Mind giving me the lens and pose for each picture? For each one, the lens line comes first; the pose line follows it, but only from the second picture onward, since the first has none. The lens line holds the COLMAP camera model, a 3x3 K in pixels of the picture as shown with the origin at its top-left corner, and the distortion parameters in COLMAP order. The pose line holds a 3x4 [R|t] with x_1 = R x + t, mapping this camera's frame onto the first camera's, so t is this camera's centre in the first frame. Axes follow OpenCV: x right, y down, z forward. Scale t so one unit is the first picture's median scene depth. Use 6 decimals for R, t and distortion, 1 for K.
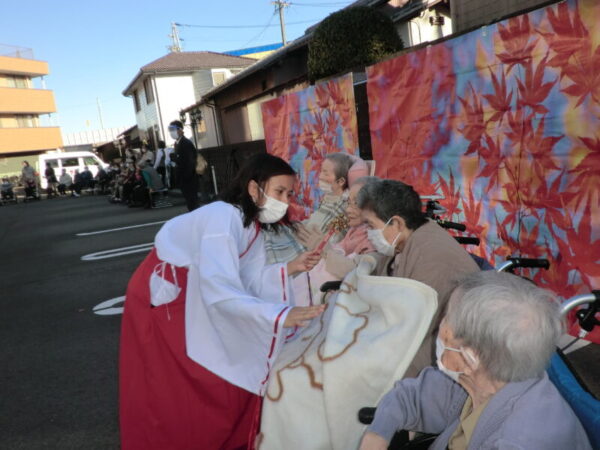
lens RADIAL K [[476.6, 0, 304.0], [0, 476.6, 223.9], [0, 0, 1]] dist [-0.014655, -0.005864]
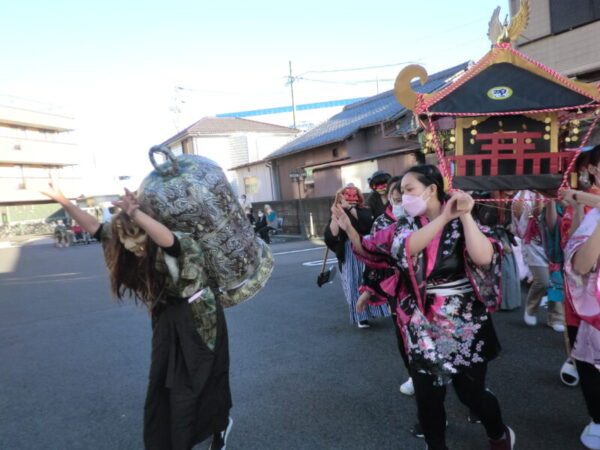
lens RADIAL K [[476.6, 0, 304.7], [0, 476.6, 225.4], [0, 0, 1]] dist [-0.014655, -0.005864]
pose [[0.997411, 0.027478, 0.066449, -1.032876], [-0.019354, 0.992591, -0.119952, 0.234112], [-0.069253, 0.118355, 0.990553, -0.956460]]
